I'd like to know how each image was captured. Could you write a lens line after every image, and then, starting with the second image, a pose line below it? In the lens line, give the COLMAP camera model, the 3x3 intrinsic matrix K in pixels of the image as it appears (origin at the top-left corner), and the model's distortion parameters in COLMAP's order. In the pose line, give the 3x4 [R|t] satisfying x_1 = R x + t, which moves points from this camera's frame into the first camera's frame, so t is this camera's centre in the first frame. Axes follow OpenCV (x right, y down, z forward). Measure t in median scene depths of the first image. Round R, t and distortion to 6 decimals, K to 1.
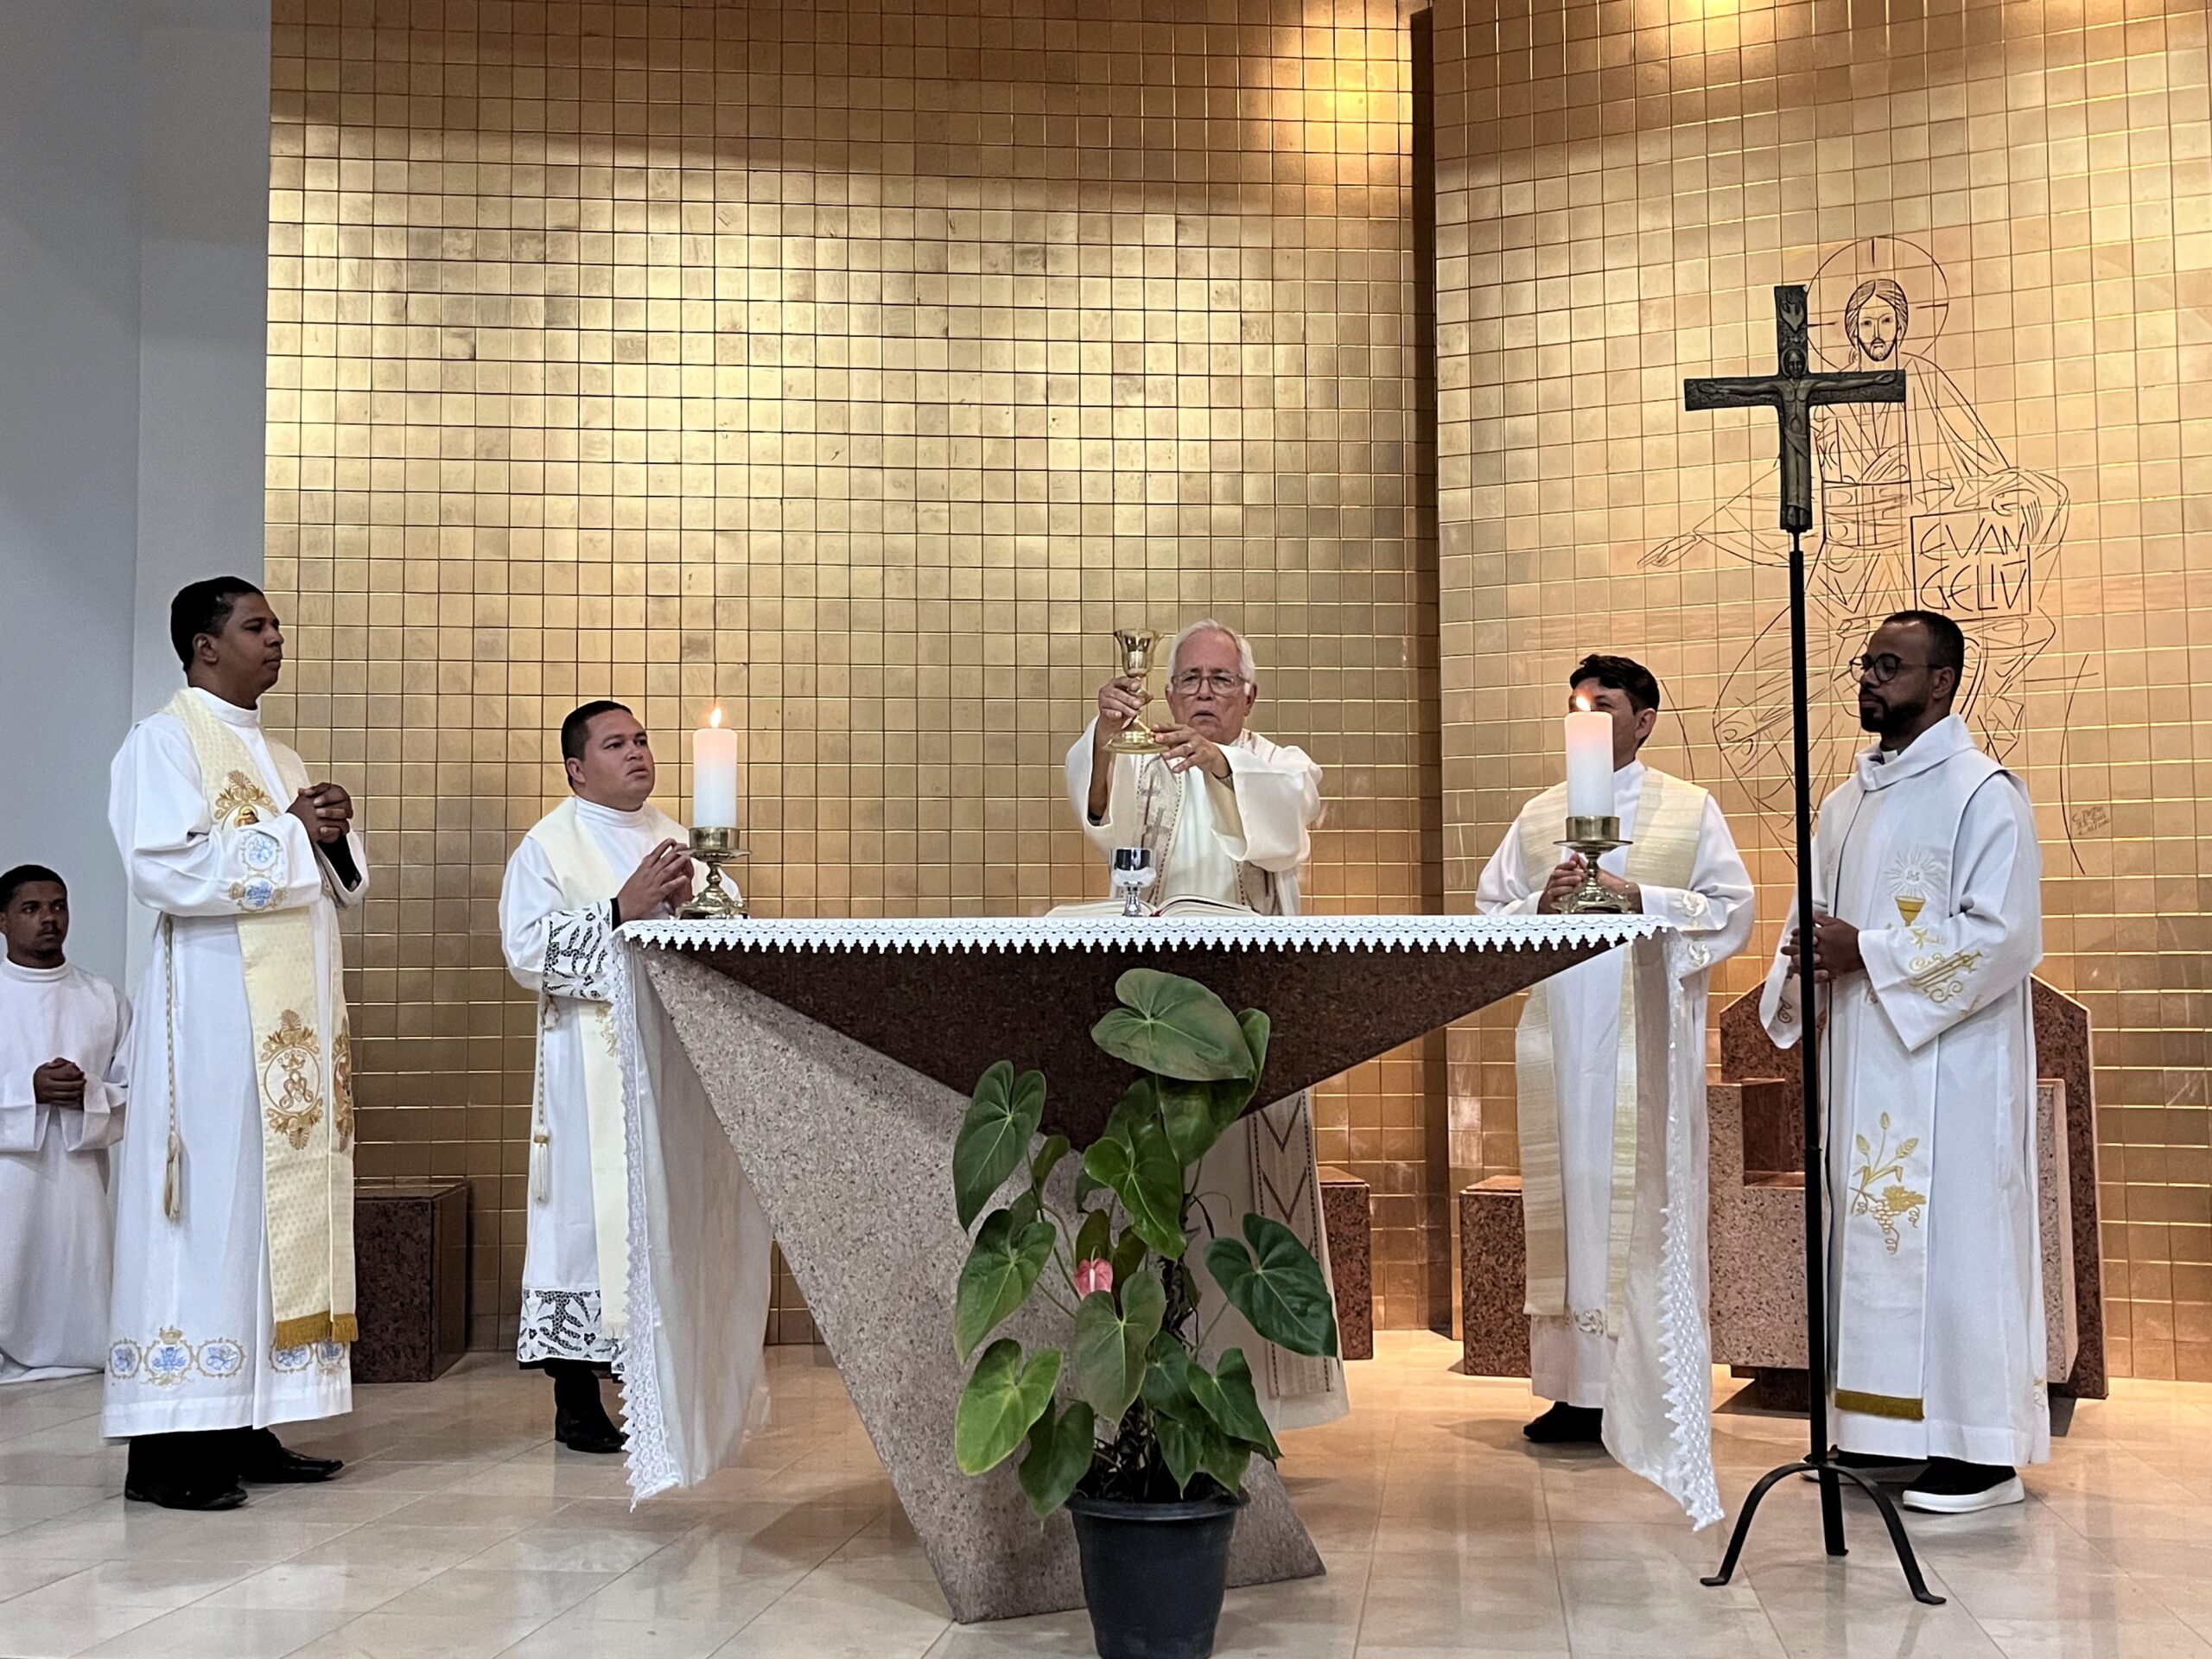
lens RADIAL K [[2393.1, 0, 1106.0], [0, 2393.1, 829.5], [0, 0, 1]] dist [-0.008133, -0.013656]
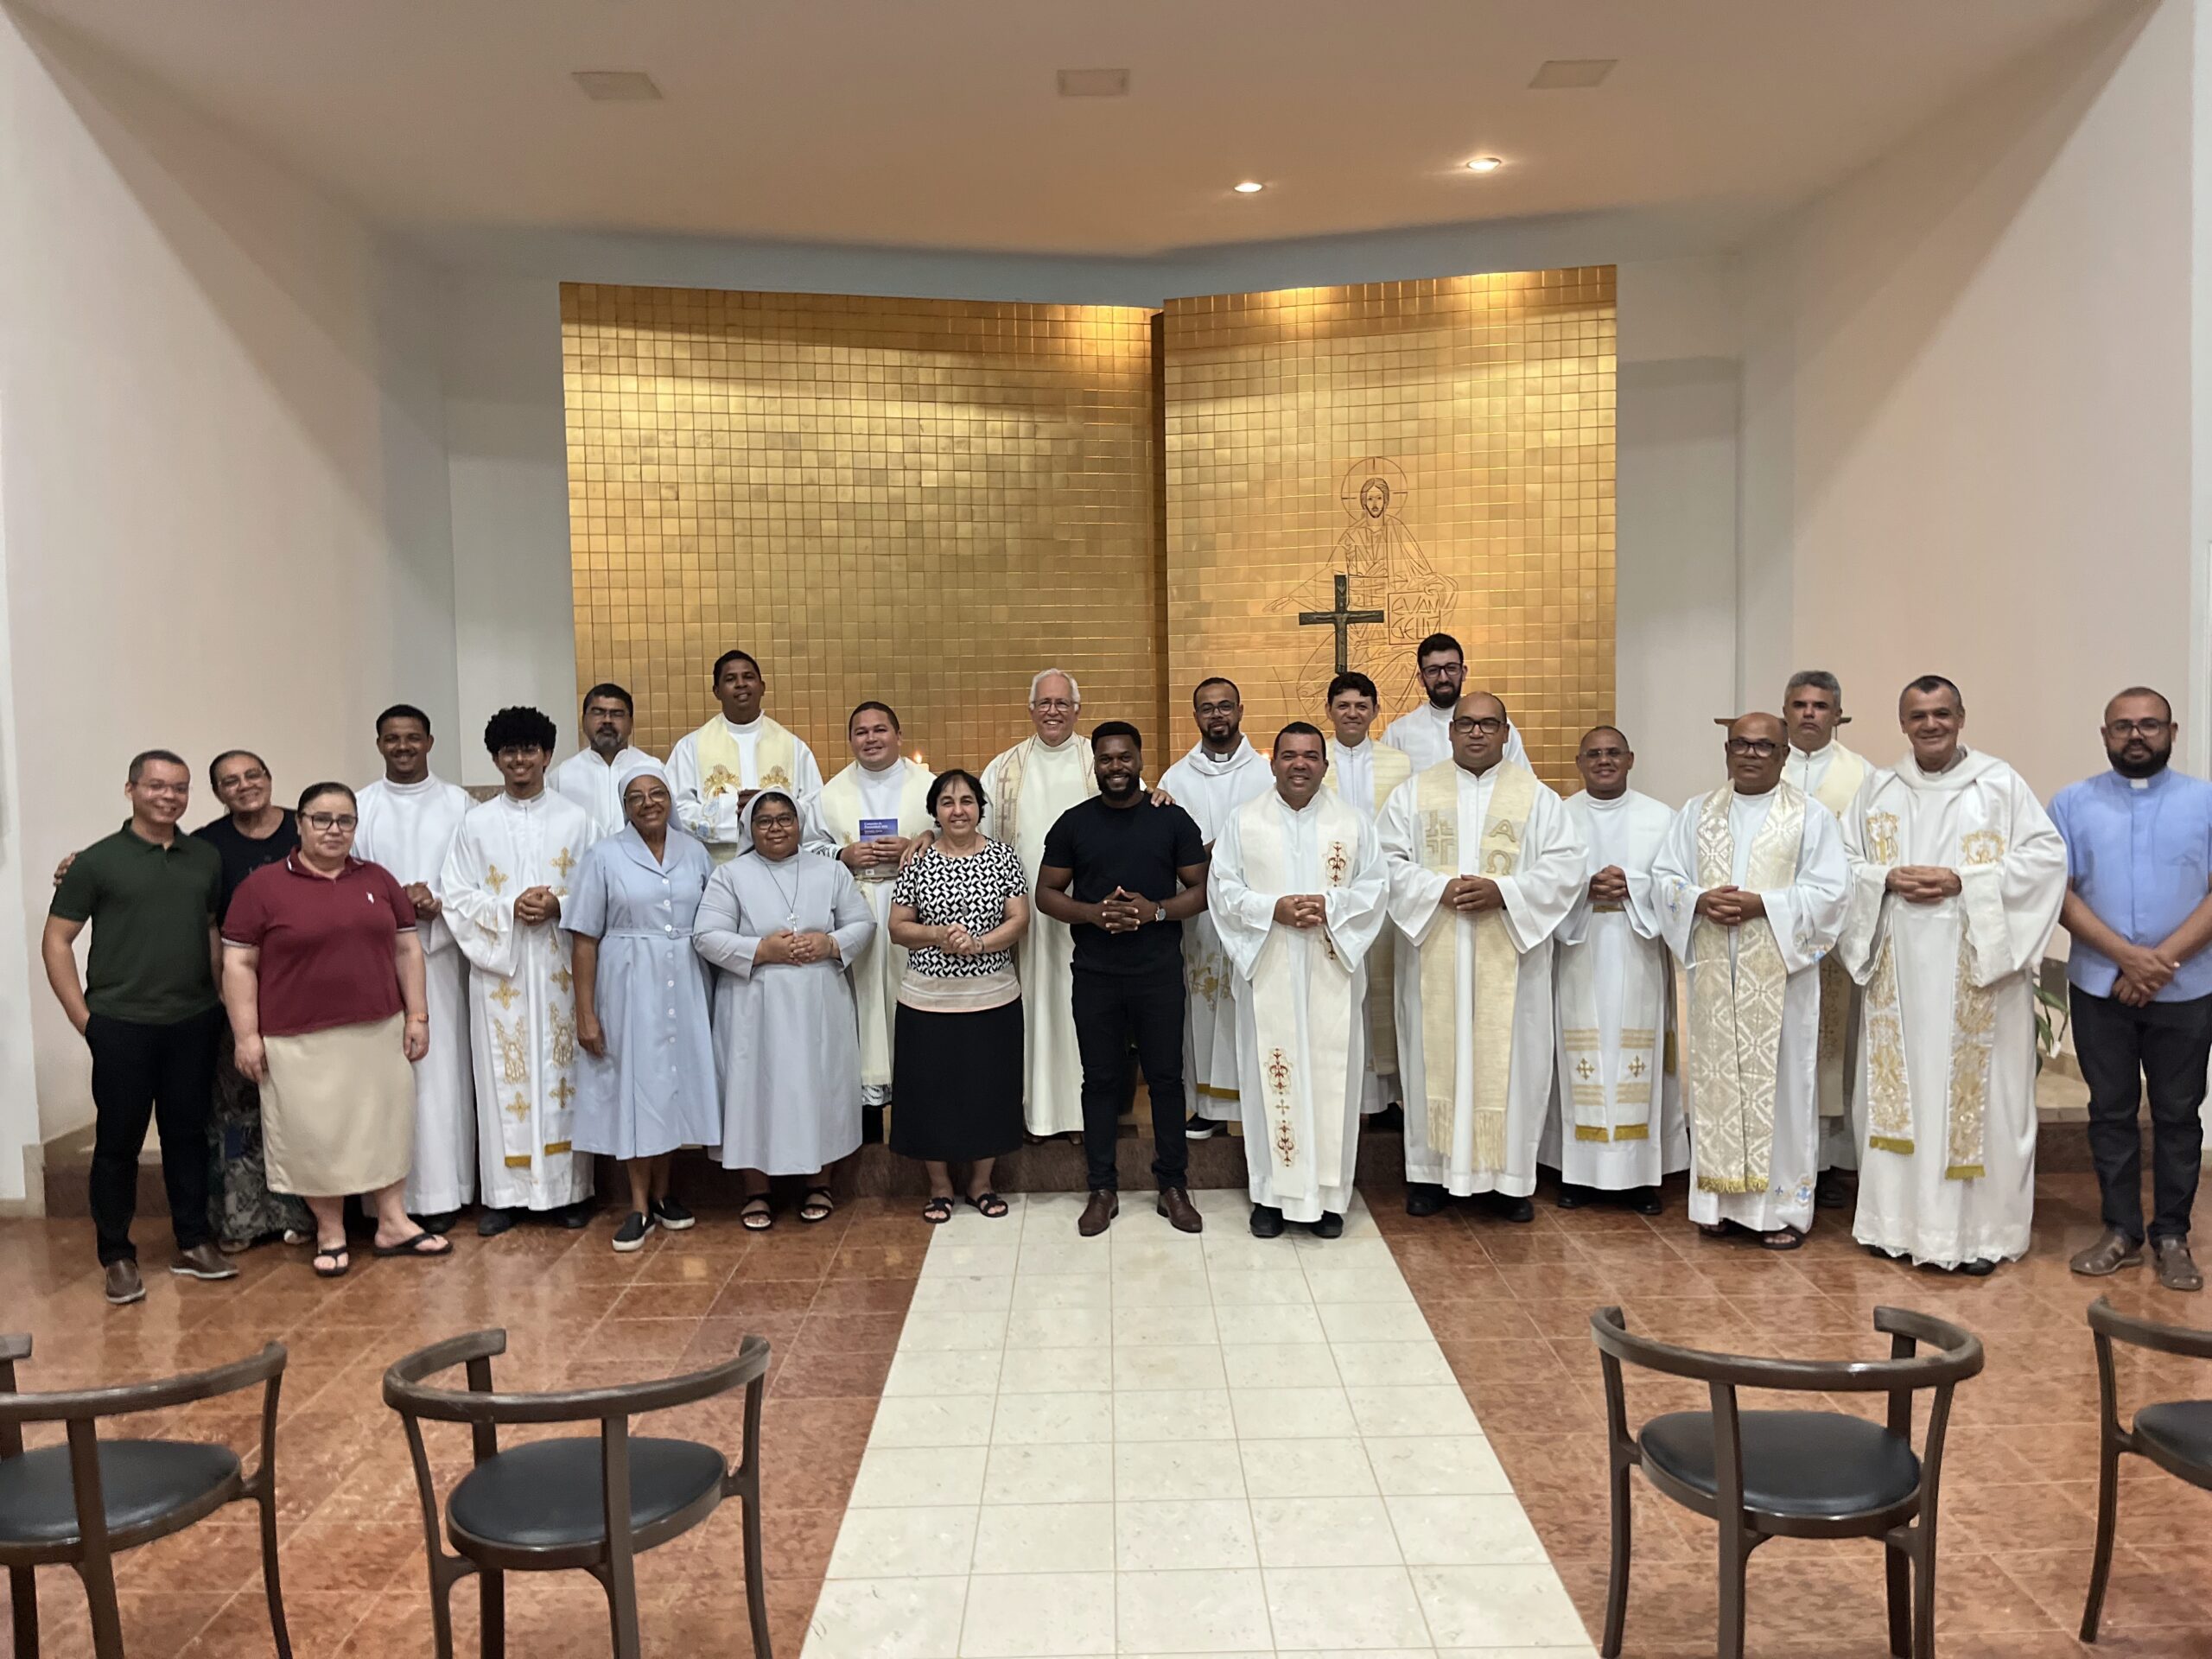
lens RADIAL K [[1865.1, 0, 1106.0], [0, 1865.1, 829.5], [0, 0, 1]] dist [0.002450, 0.001526]
pose [[0.985218, -0.030089, 0.168642, -0.199986], [0.002123, 0.986522, 0.163612, -0.194015], [-0.171292, -0.160836, 0.972003, -0.613700]]
